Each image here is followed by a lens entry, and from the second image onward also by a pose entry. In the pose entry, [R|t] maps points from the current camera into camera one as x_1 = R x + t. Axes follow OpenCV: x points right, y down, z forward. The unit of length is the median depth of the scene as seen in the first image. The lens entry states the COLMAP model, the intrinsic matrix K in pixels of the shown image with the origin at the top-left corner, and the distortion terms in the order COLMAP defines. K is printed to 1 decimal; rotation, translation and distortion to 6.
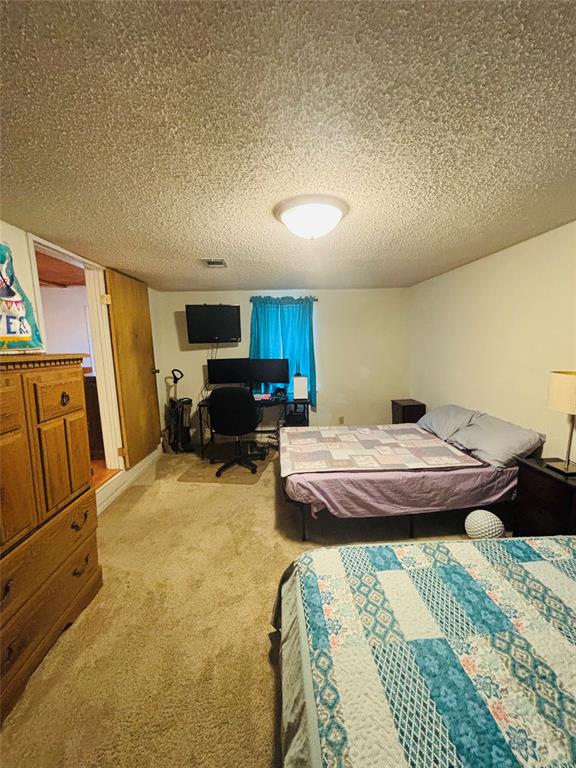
lens RADIAL K [[311.4, 0, 287.6], [0, 311.4, 383.1], [0, 0, 1]] dist [0.000498, 0.001156]
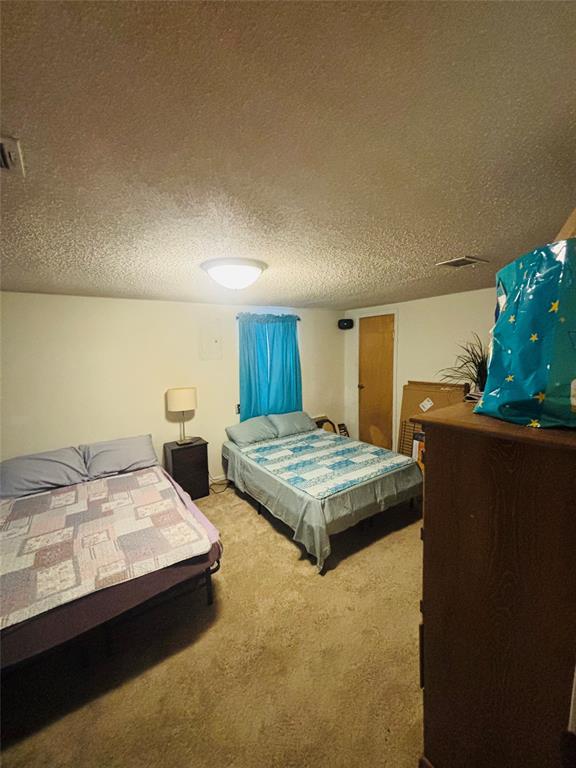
lens RADIAL K [[311.4, 0, 287.3], [0, 311.4, 382.8], [0, 0, 1]] dist [0.000498, 0.001156]
pose [[-0.523559, -0.058420, 0.849984, -0.735008], [0.148577, 0.976099, 0.158606, -0.204445], [-0.838934, 0.209328, -0.502366, 1.071824]]
